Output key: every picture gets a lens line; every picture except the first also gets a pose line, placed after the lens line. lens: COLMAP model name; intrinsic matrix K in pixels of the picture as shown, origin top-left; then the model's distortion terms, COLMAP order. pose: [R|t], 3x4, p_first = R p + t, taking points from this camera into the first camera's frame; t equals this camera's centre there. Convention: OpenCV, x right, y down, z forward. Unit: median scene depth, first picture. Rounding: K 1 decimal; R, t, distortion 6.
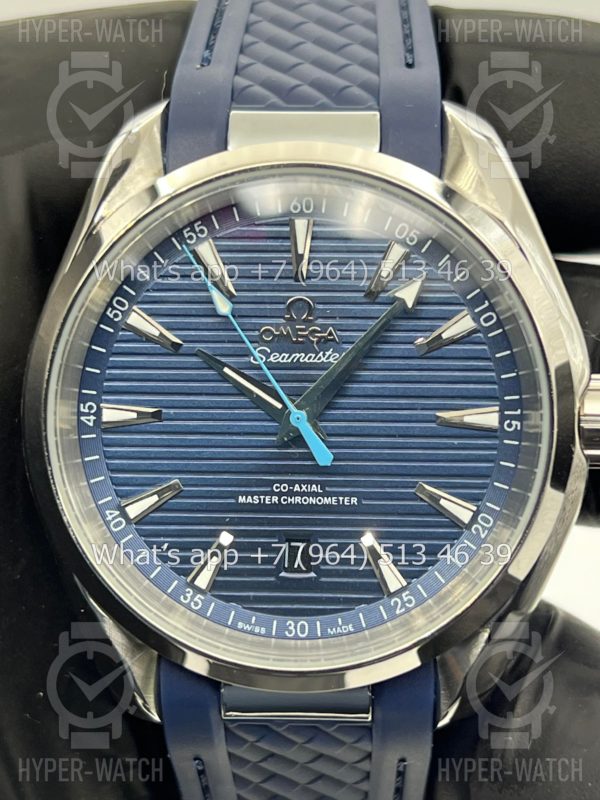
lens RADIAL K [[1965.2, 0, 296.1], [0, 1965.2, 396.4], [0, 0, 1]] dist [0.334561, 0.000000]
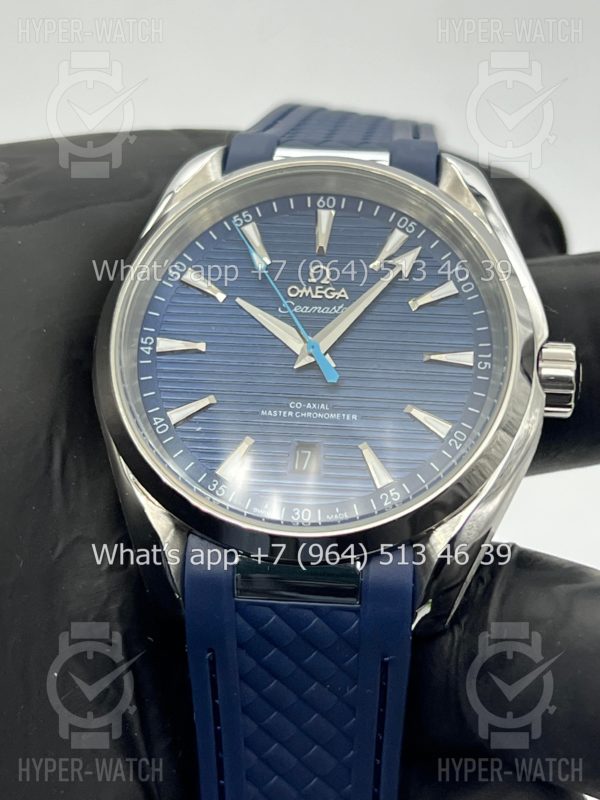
lens RADIAL K [[1965.2, 0, 304.2], [0, 1965.2, 407.6], [0, 0, 1]] dist [0.334561, 0.000000]
pose [[0.997749, 0.051477, -0.042969, 0.050673], [-0.063907, 0.924045, -0.376905, 0.513546], [0.020303, 0.378803, 0.925255, -0.143664]]
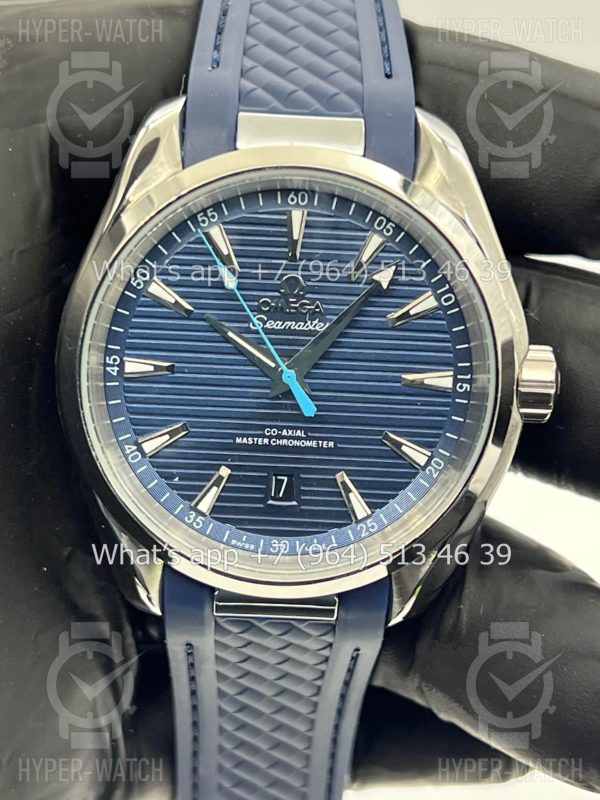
lens RADIAL K [[1965.2, 0, 297.4], [0, 1965.2, 400.5], [0, 0, 1]] dist [0.334561, 0.000000]
pose [[0.996822, 0.031416, 0.073208, -0.080897], [-0.038796, 0.994060, 0.101679, -0.096355], [-0.069578, -0.104196, 0.992120, -0.199363]]
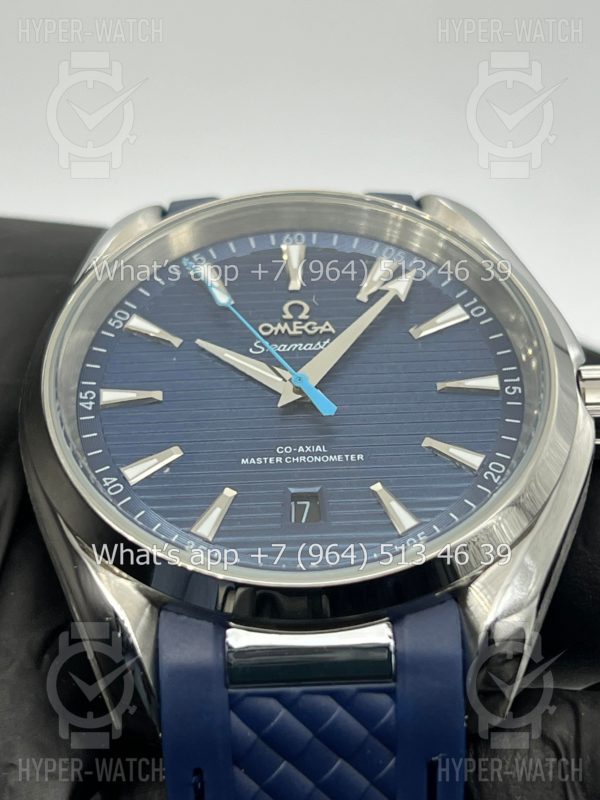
lens RADIAL K [[1965.2, 0, 302.5], [0, 1965.2, 399.3], [0, 0, 1]] dist [0.334561, 0.000000]
pose [[0.998702, -0.019902, 0.046876, -0.044002], [0.045270, 0.768548, -0.638189, 0.648896], [-0.023325, 0.639483, 0.768451, 0.235501]]
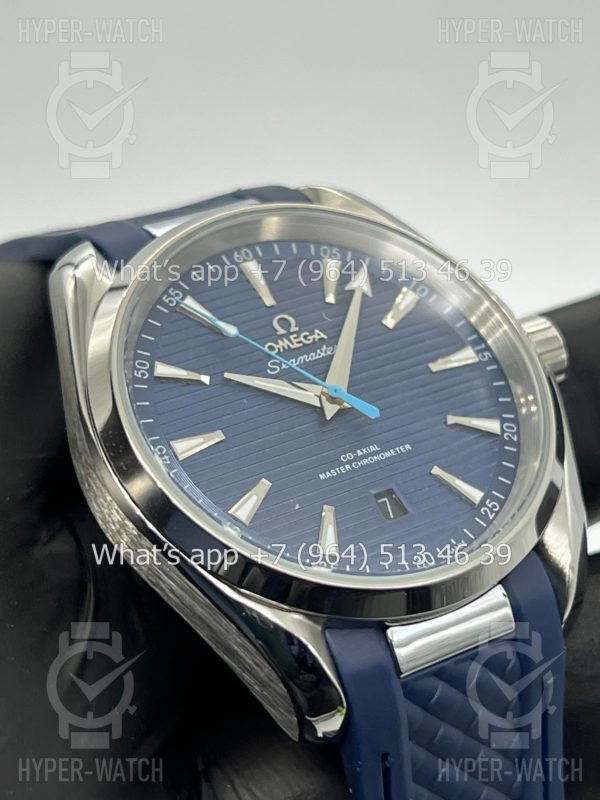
lens RADIAL K [[1965.2, 0, 298.4], [0, 1965.2, 396.4], [0, 0, 1]] dist [0.334561, 0.000000]
pose [[0.826521, -0.256744, 0.500944, -0.565783], [0.483186, 0.780139, -0.397385, 0.439011], [-0.288780, 0.570496, 0.768856, 0.153087]]
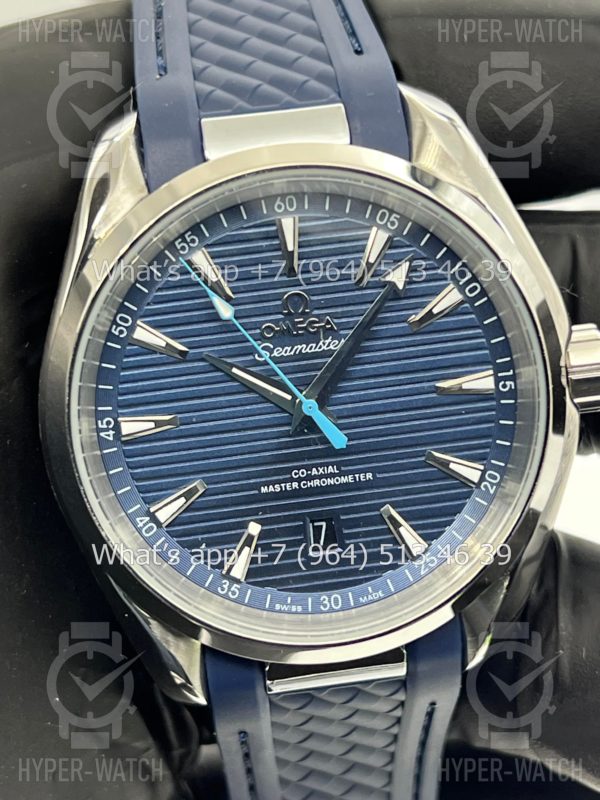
lens RADIAL K [[1965.2, 0, 303.2], [0, 1965.2, 397.0], [0, 0, 1]] dist [0.334561, 0.000000]
pose [[0.983430, -0.136479, 0.119328, -0.125801], [0.127484, 0.988605, 0.080048, -0.078125], [-0.128893, -0.063509, 0.989623, -0.039716]]
